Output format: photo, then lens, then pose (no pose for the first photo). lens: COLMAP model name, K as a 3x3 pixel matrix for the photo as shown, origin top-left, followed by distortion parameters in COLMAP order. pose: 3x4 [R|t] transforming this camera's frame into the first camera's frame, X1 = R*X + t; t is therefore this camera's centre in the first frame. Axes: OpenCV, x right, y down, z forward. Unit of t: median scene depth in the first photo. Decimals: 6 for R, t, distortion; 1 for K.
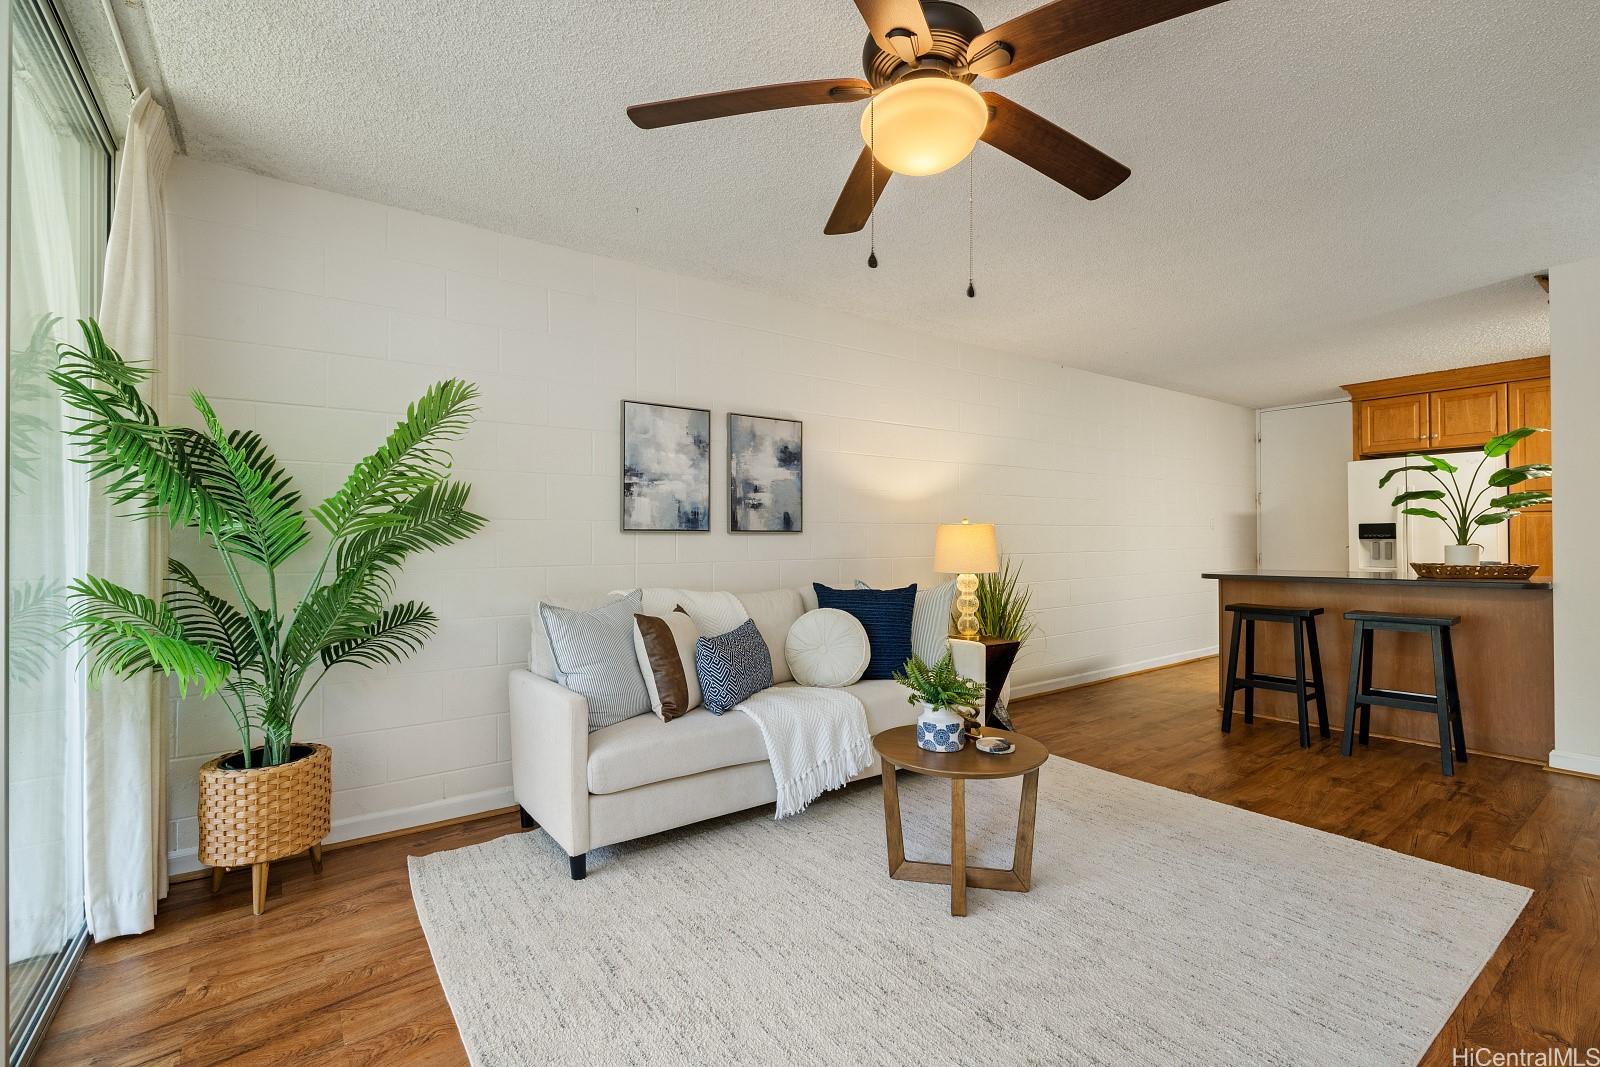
lens RADIAL K [[718.2, 0, 808.2], [0, 718.2, 531.3], [0, 0, 1]] dist [-0.007605, 0.001122]
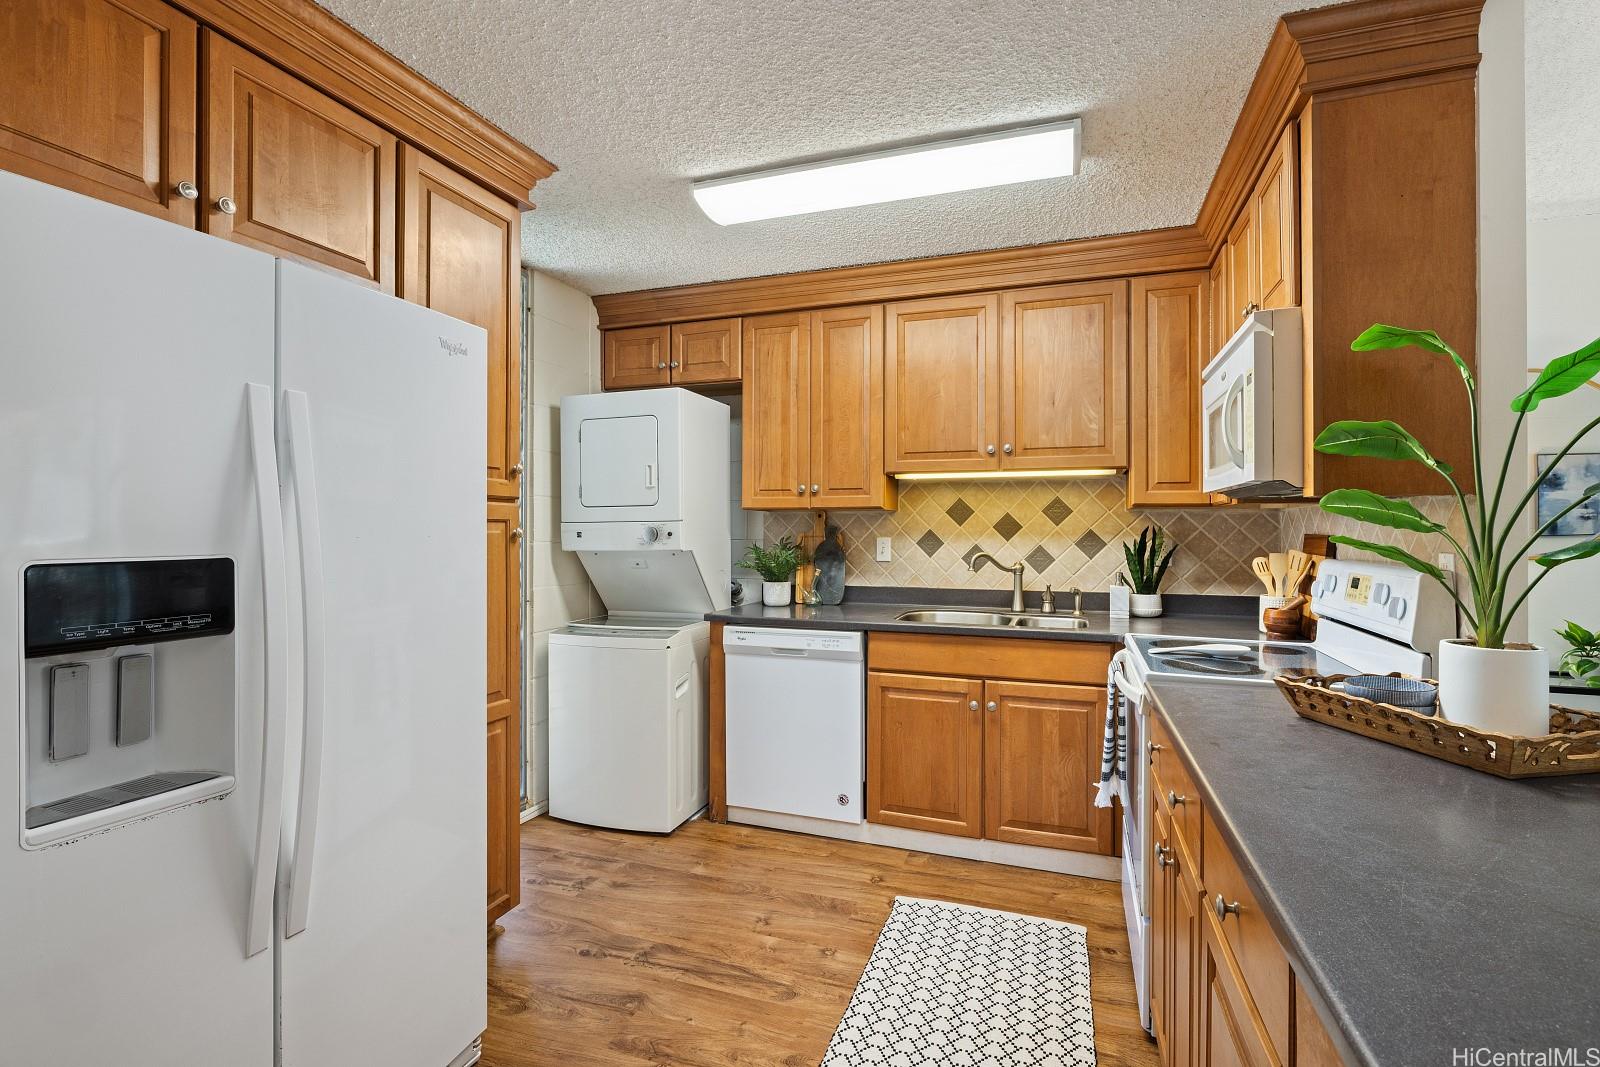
lens RADIAL K [[739.6, 0, 792.6], [0, 739.6, 526.8], [0, 0, 1]] dist [-0.003249, -0.000279]
pose [[-0.549804, 0.007300, 0.835262, 0.879423], [-0.003628, 0.999932, -0.011128, -0.029849], [-0.835286, -0.009149, -0.549740, 1.554642]]
